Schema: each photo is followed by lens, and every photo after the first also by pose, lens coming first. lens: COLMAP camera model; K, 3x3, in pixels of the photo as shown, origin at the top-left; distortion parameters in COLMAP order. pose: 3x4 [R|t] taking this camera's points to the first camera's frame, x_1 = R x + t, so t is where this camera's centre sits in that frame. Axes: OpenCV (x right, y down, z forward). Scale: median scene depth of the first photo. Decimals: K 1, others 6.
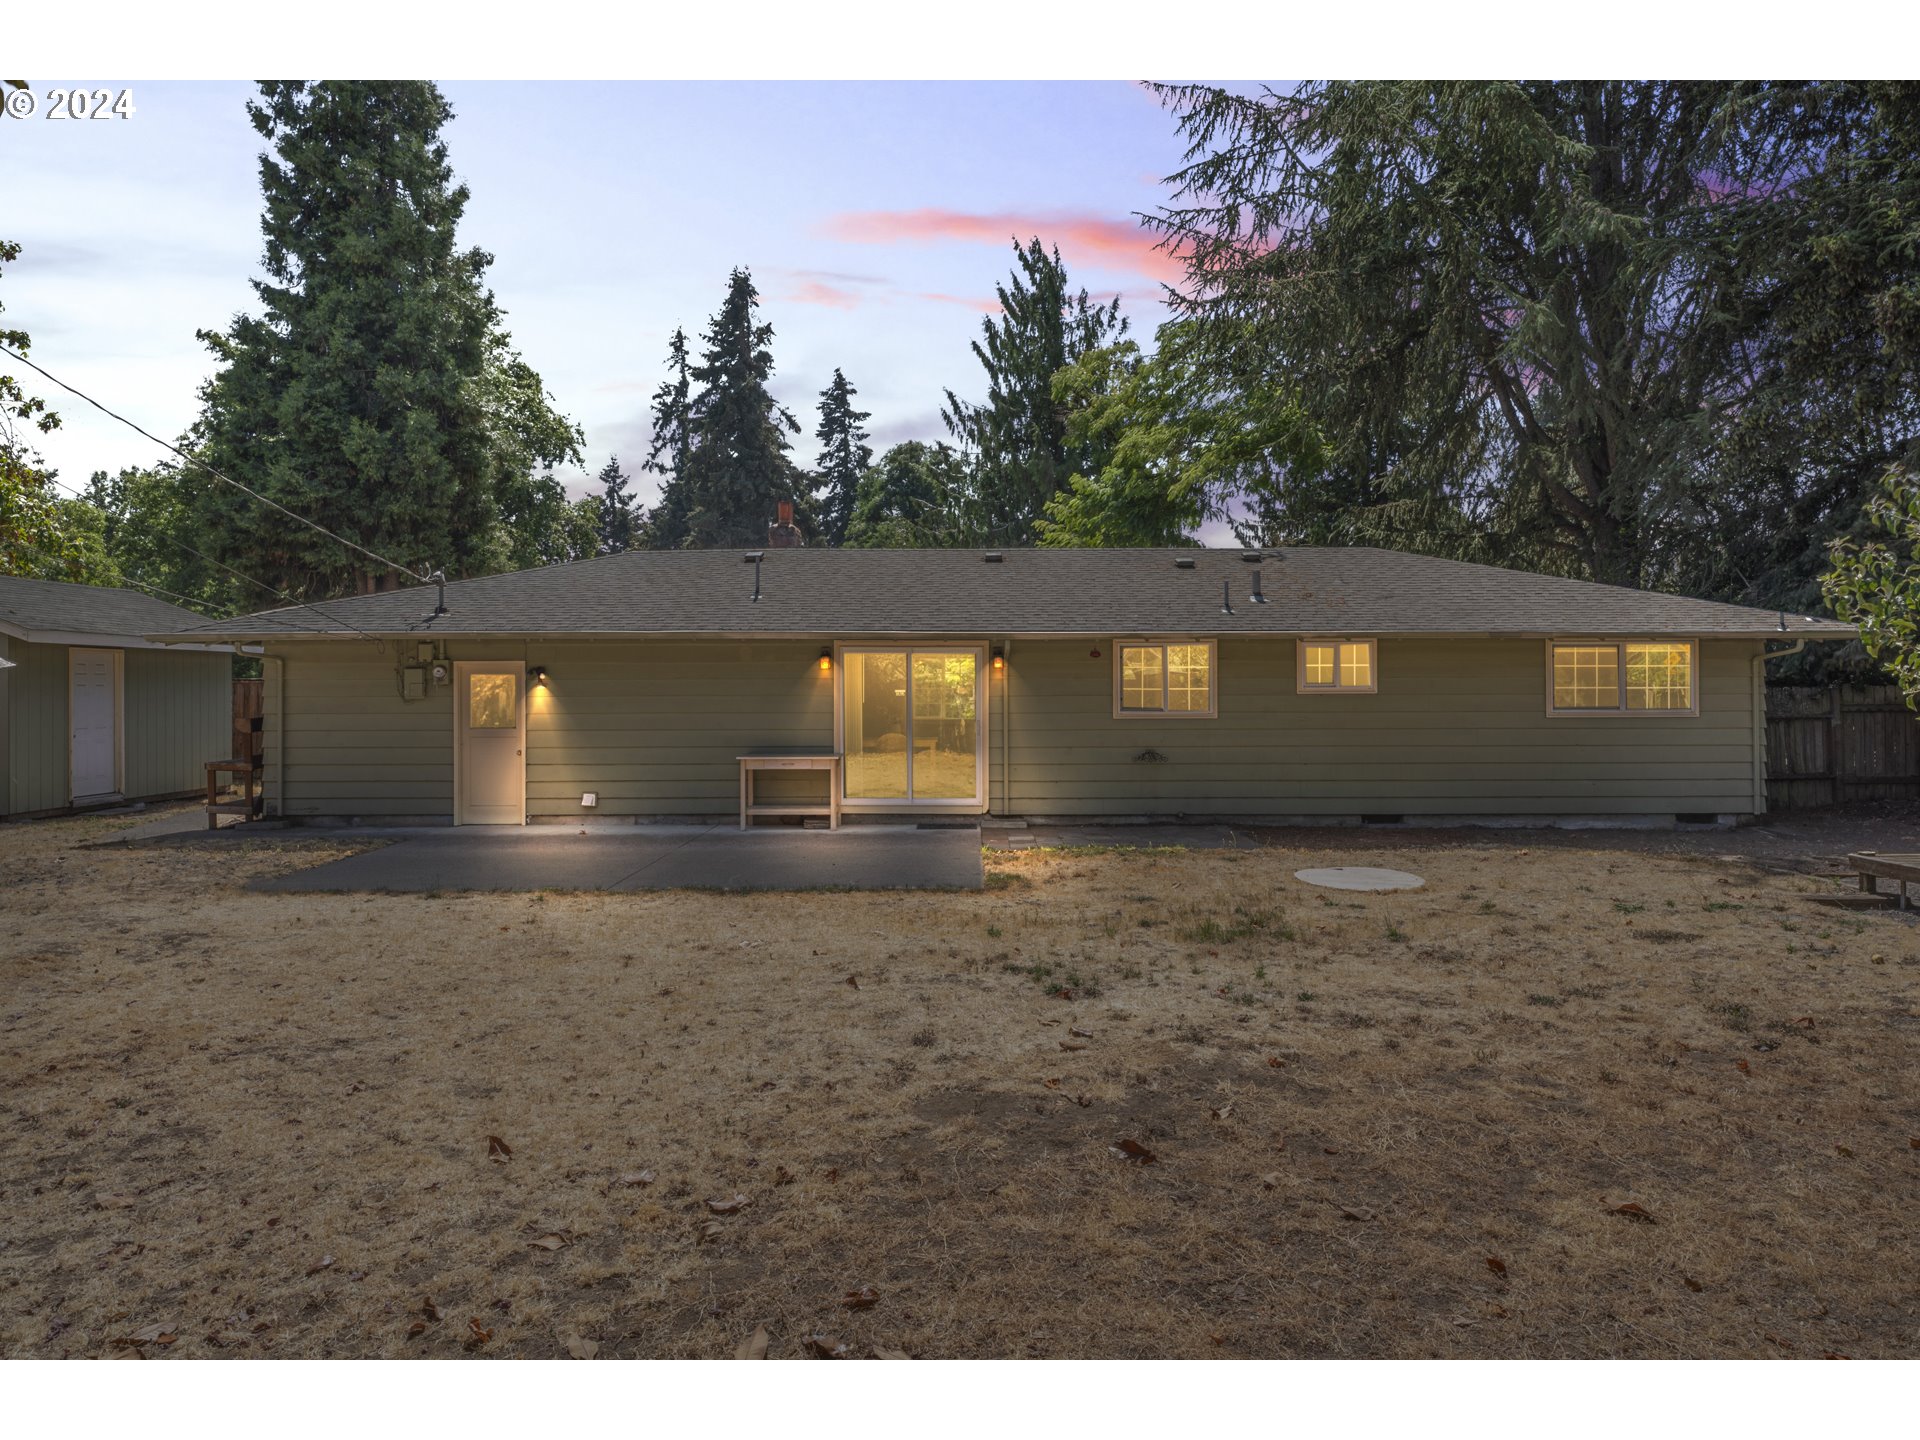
lens RADIAL K [[1280.1, 0, 952.7], [0, 1280.1, 700.0], [0, 0, 1]] dist [-0.000462, -0.000975]
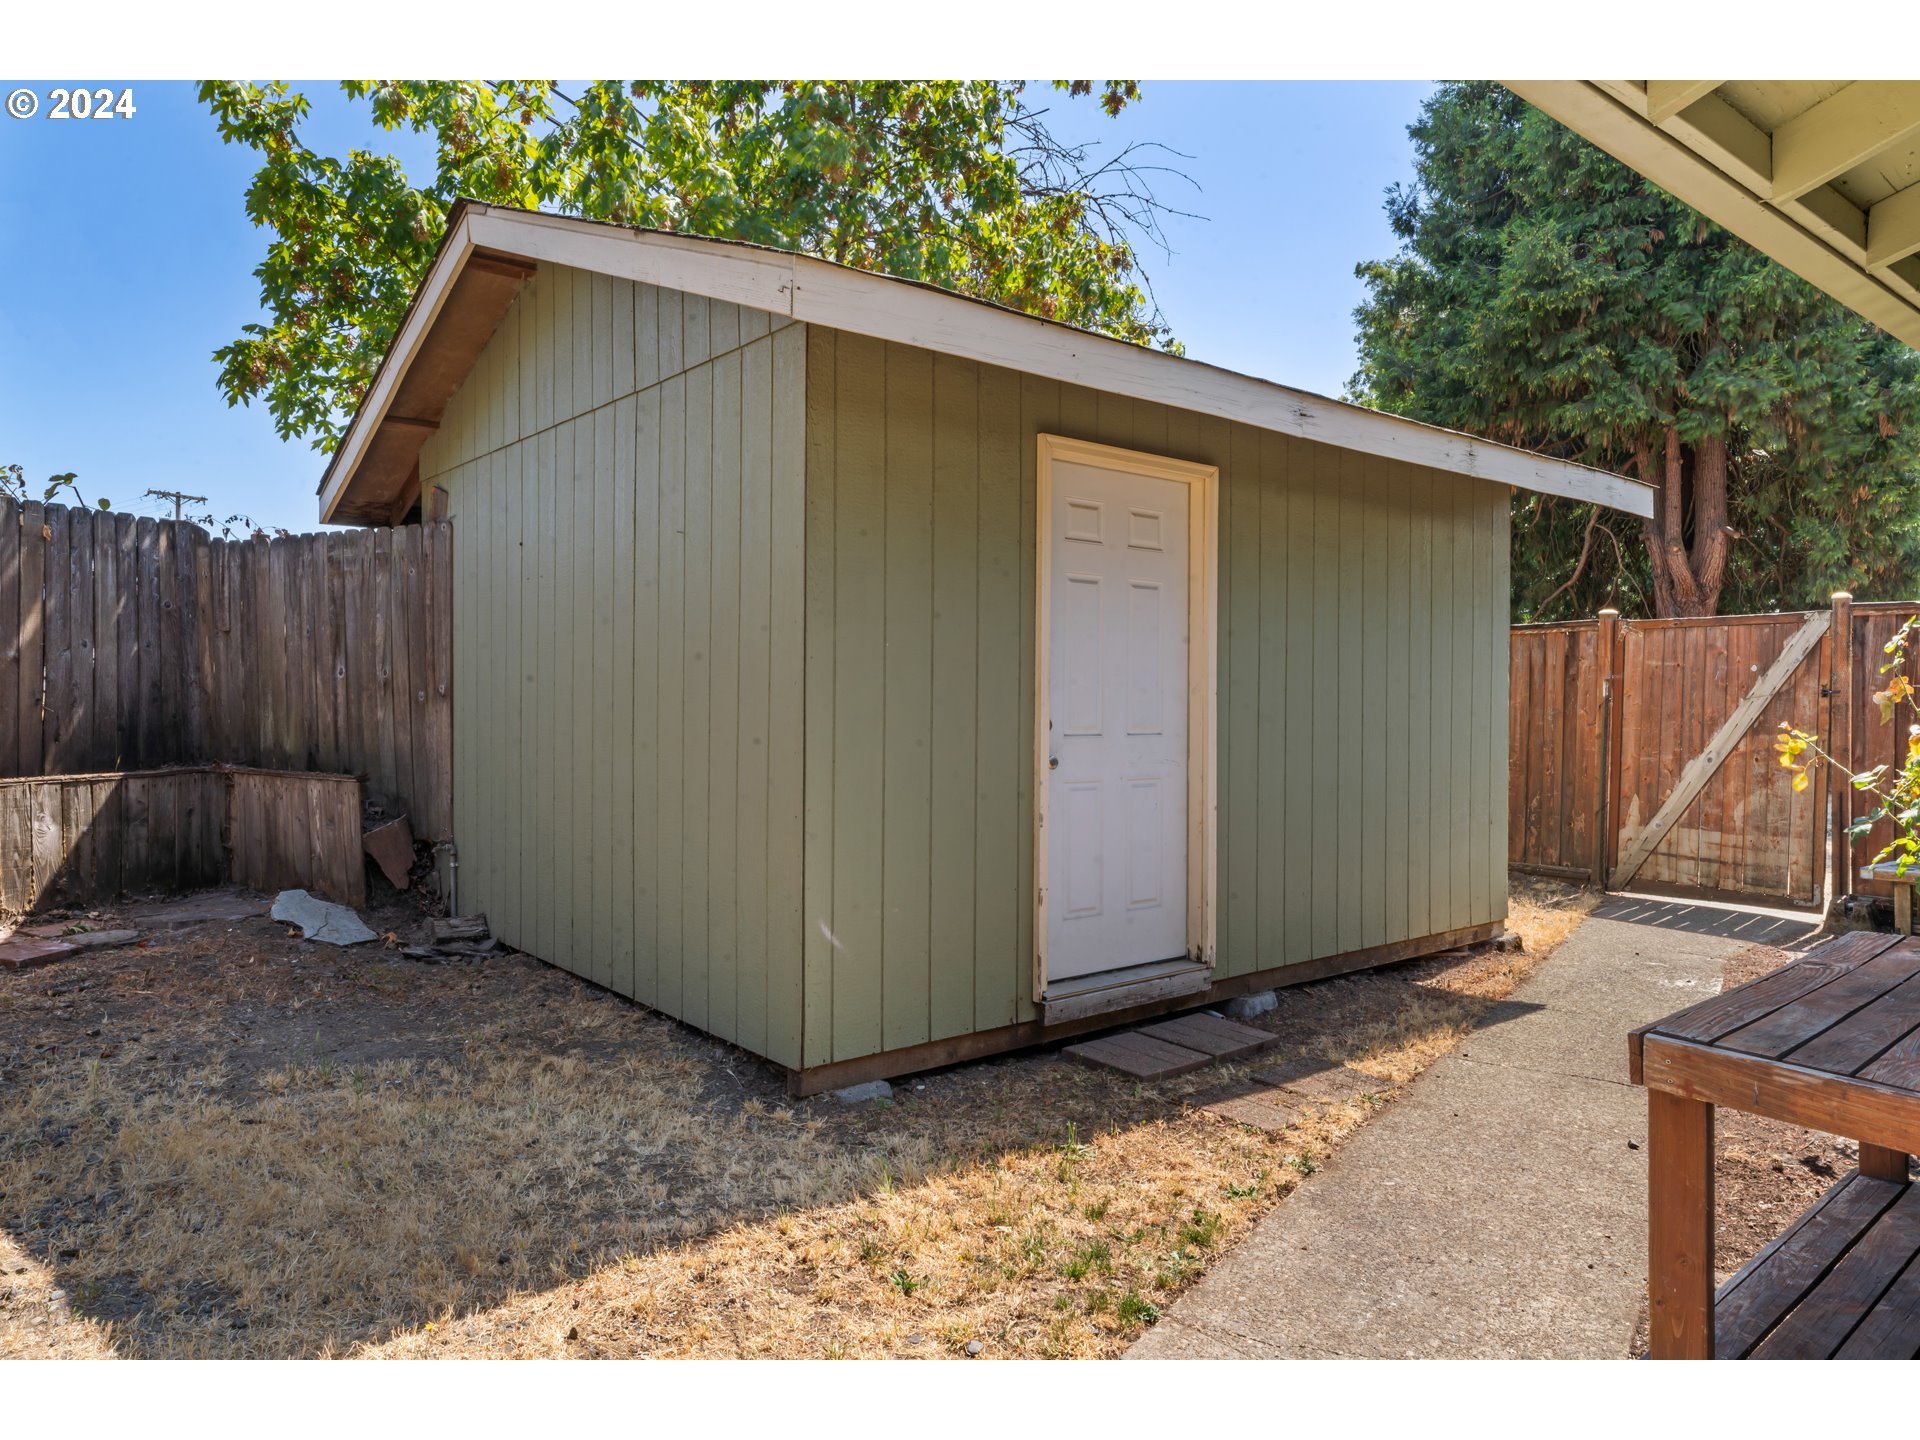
lens RADIAL K [[1280.1, 0, 952.7], [0, 1280.1, 700.0], [0, 0, 1]] dist [-0.000462, -0.000975]
pose [[0.673563, -0.004623, -0.739115, -0.290001], [-0.002477, 0.999961, -0.008512, 0.009896], [0.739126, 0.007564, 0.673525, 0.466509]]
